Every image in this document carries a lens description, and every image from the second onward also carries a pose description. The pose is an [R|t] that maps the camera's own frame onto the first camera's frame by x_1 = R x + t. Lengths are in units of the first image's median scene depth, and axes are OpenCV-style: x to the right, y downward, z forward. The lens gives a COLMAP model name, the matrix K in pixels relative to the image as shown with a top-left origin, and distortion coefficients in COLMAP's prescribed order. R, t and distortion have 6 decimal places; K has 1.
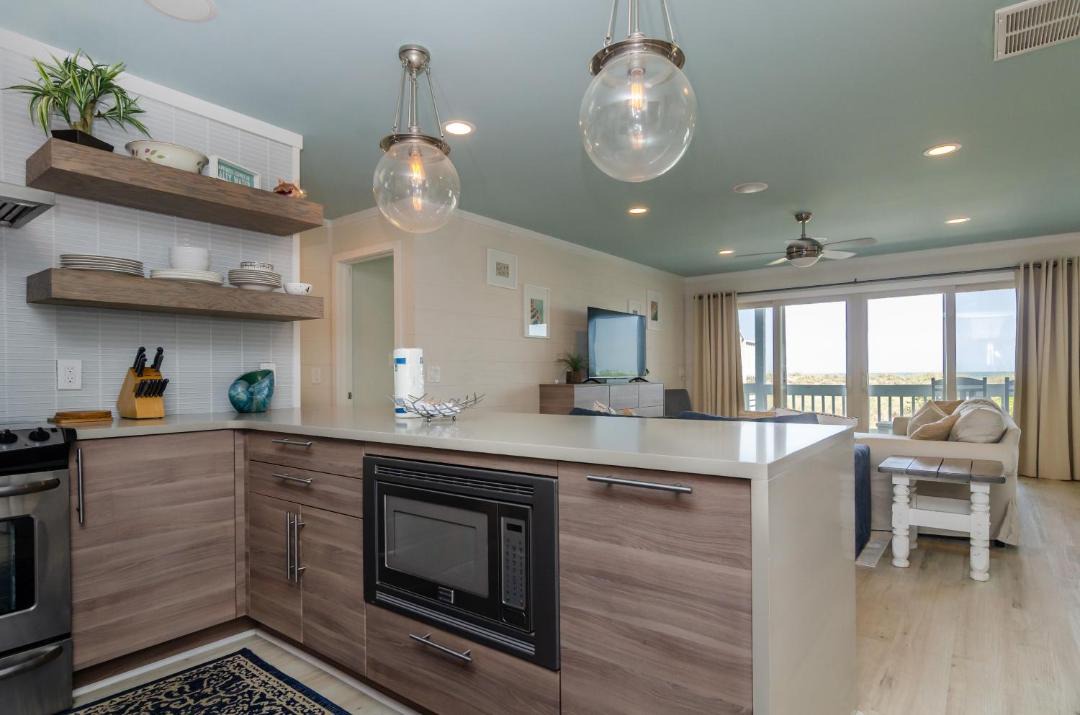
lens RADIAL K [[579.0, 0, 541.8], [0, 579.0, 376.0], [0, 0, 1]] dist [-0.003493, 0.000235]
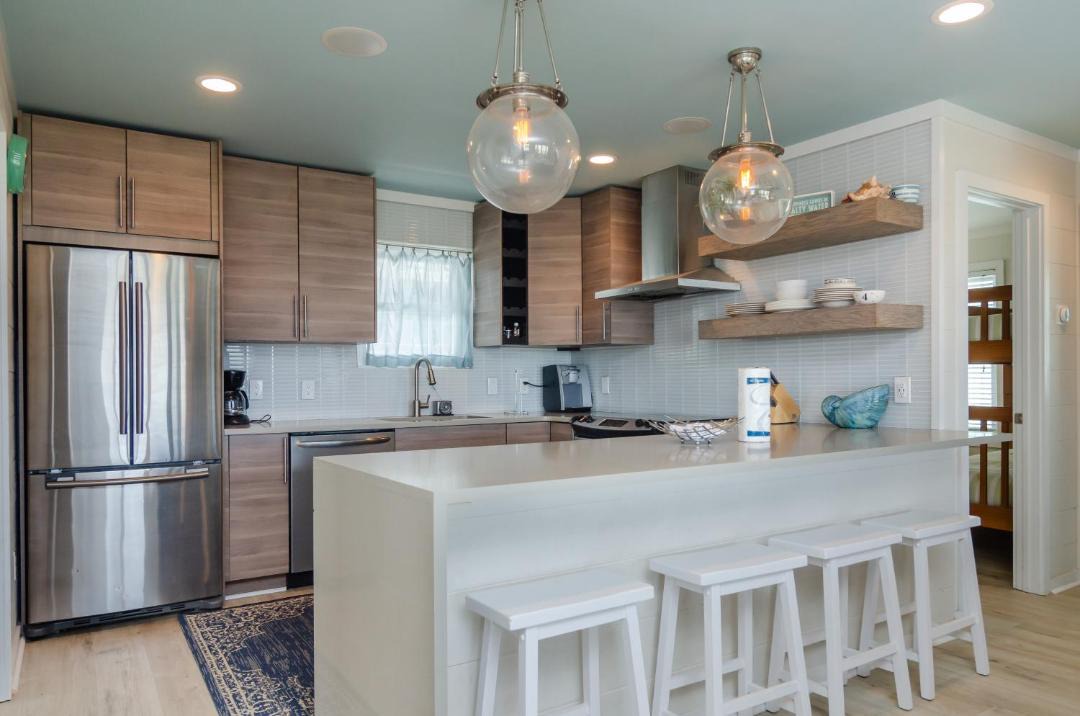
lens RADIAL K [[725.8, 0, 536.6], [0, 725.8, 357.7], [0, 0, 1]] dist [0.002916, 0.001031]
pose [[-0.335210, -0.016443, -0.942000, 1.117657], [0.009069, 0.999745, -0.020678, -0.047186], [0.942100, -0.015474, -0.334975, 1.194058]]
